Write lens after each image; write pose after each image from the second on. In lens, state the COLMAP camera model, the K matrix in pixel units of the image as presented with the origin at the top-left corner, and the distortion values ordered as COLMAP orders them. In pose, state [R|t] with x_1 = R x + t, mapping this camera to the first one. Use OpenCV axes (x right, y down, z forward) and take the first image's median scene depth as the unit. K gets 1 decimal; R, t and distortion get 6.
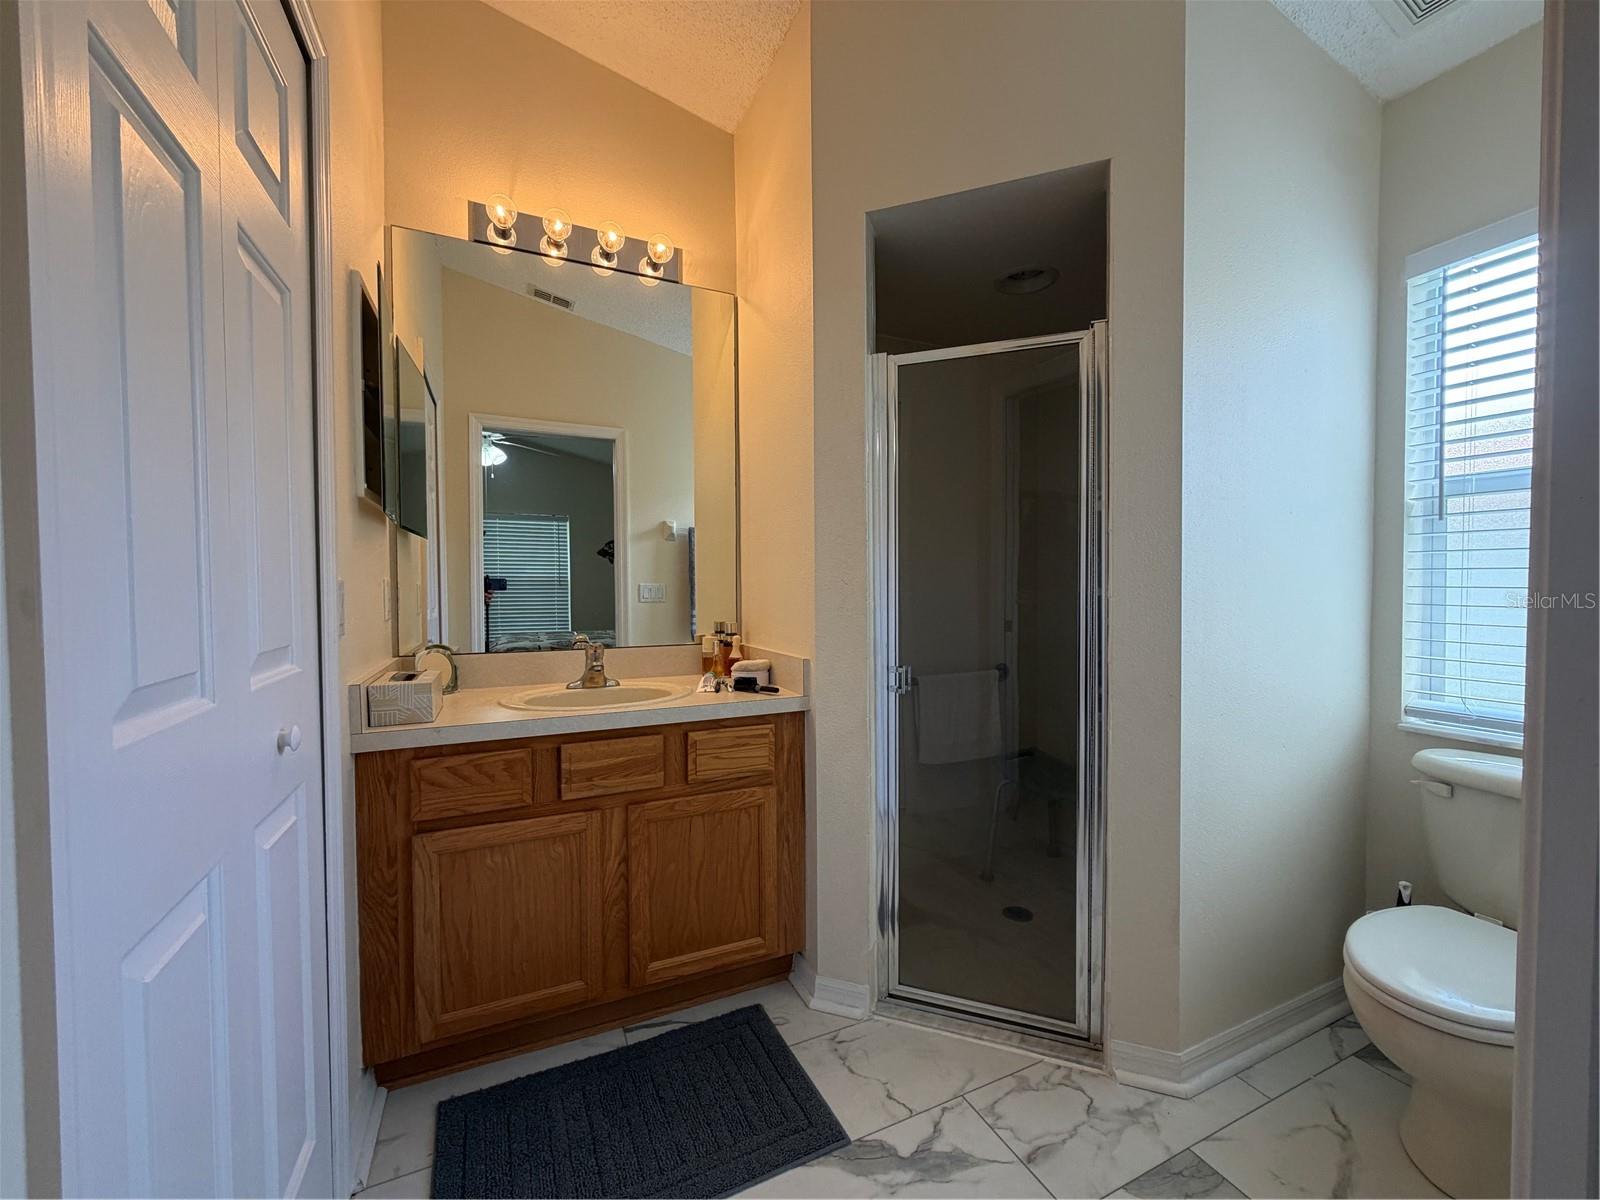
lens RADIAL K [[643.4, 0, 802.7], [0, 643.4, 599.1], [0, 0, 1]] dist [0.003544, 0.000393]
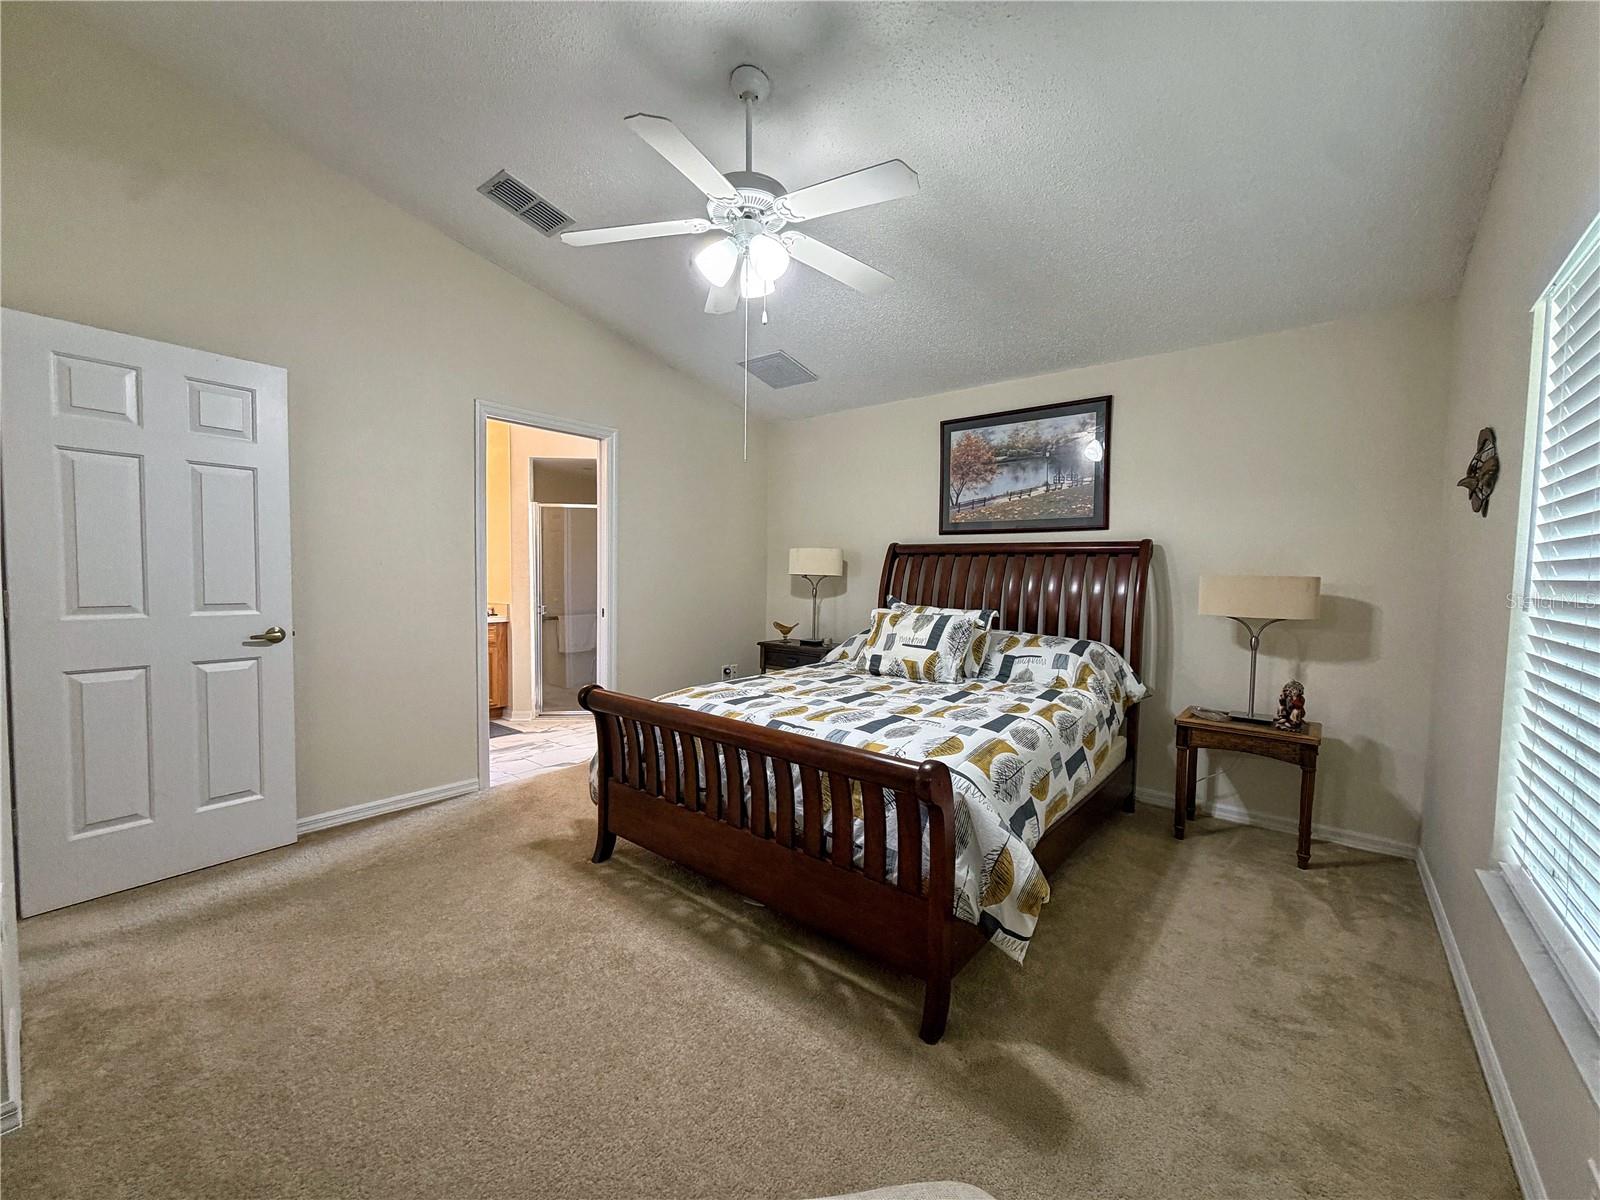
lens RADIAL K [[643.4, 0, 807.7], [0, 643.4, 595.1], [0, 0, 1]] dist [0.003544, 0.000393]
pose [[0.894860, -0.009184, 0.446252, -0.082560], [-0.000374, 0.999773, 0.021324, -0.007384], [-0.446346, -0.019249, 0.894653, -2.210480]]
